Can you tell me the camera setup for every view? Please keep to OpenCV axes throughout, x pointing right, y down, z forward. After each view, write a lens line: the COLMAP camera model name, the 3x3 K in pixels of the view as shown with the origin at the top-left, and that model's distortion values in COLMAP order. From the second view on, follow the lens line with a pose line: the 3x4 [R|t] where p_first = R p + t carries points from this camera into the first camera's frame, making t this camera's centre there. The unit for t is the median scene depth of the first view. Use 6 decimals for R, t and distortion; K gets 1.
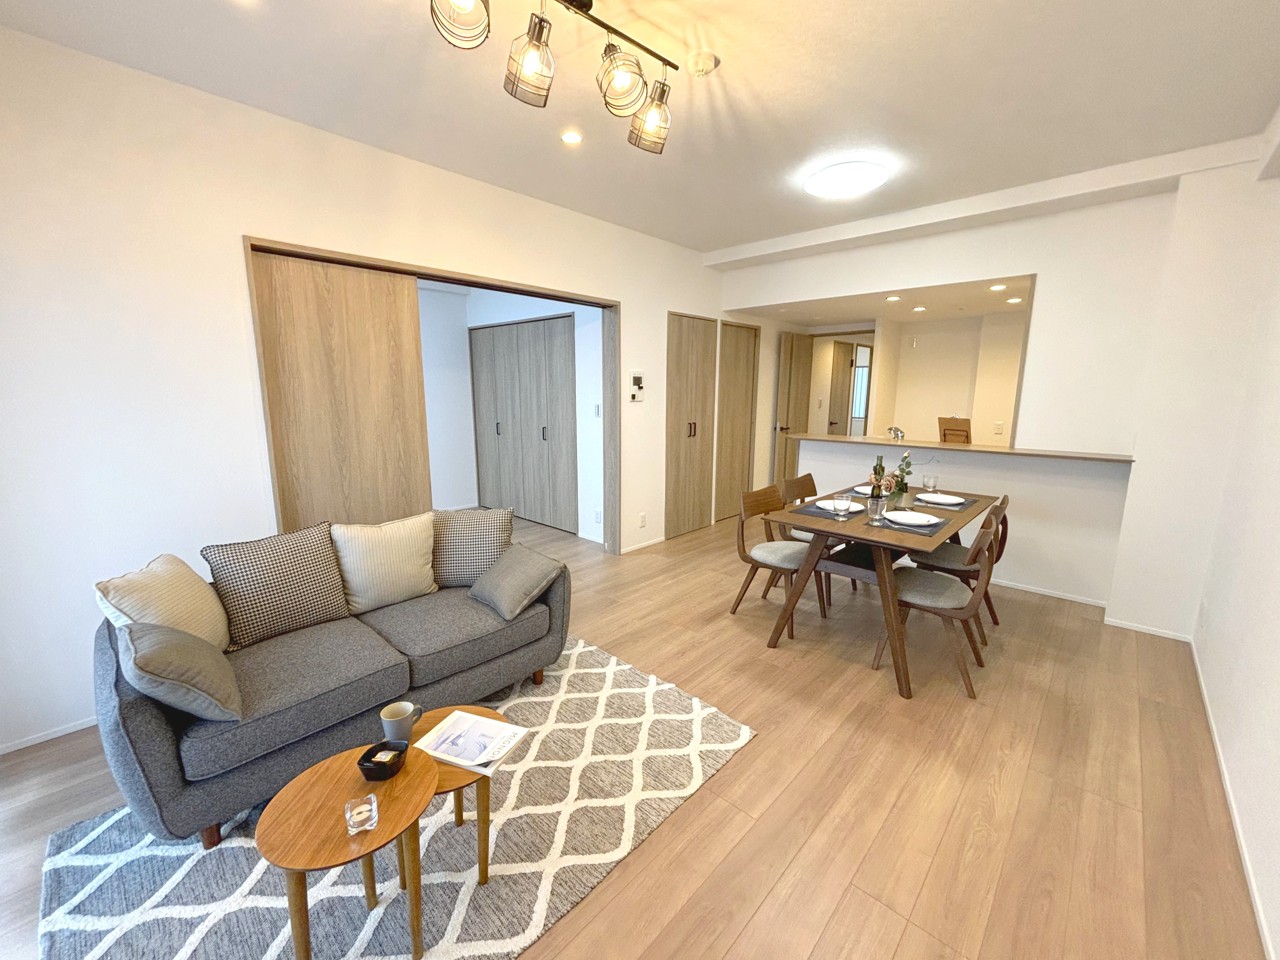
lens RADIAL K [[516.7, 0, 638.5], [0, 516.7, 477.6], [0, 0, 1]] dist [0.003951, 0.001085]
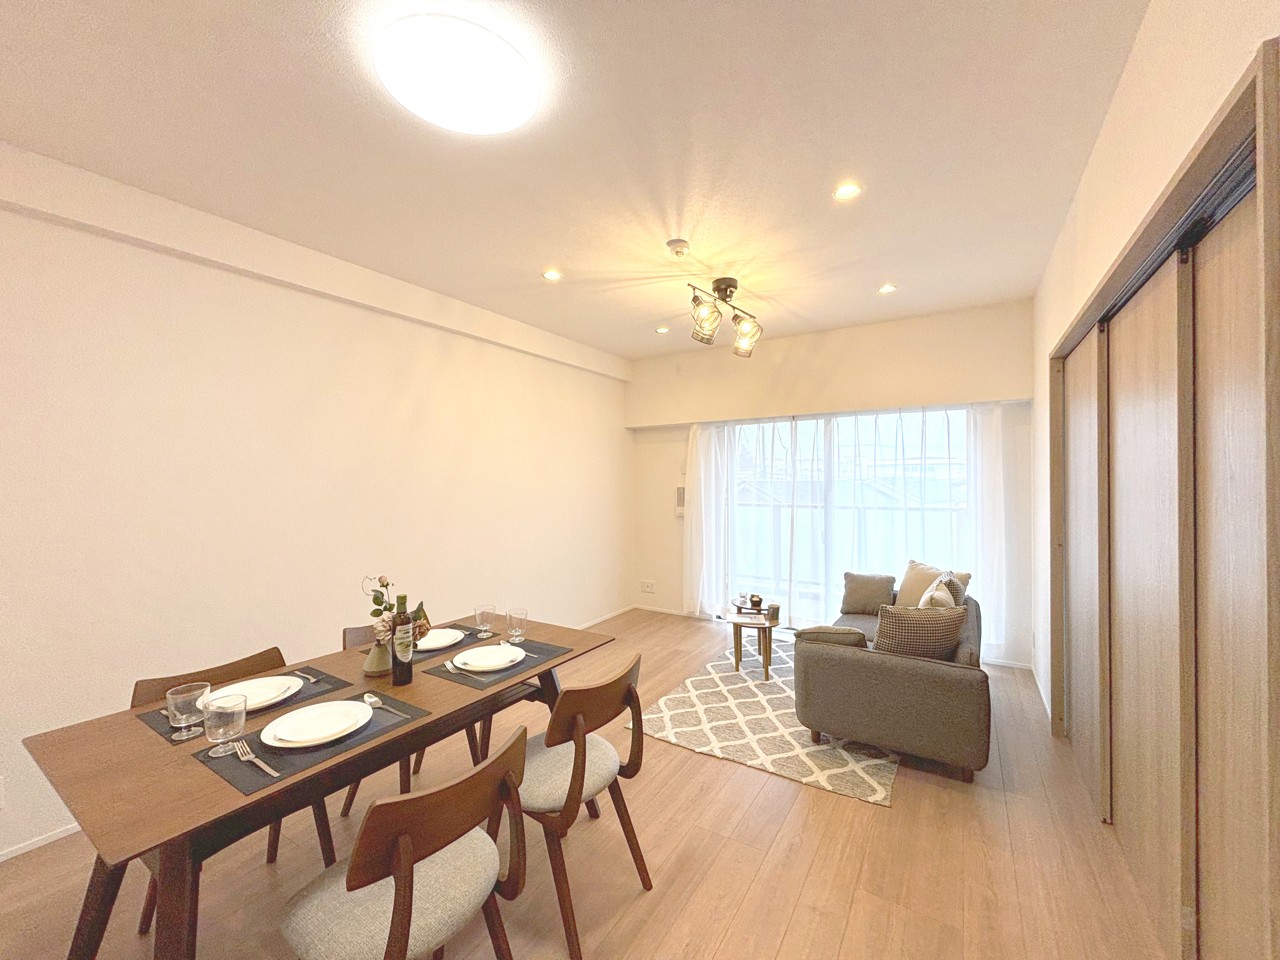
lens RADIAL K [[516.7, 0, 640.7], [0, 516.7, 481.7], [0, 0, 1]] dist [0.003951, 0.001085]
pose [[-0.981237, 0.000136, -0.192807, 0.446828], [-0.033971, 0.984234, 0.173581, -0.378256], [0.189791, 0.176873, -0.965761, 2.200412]]
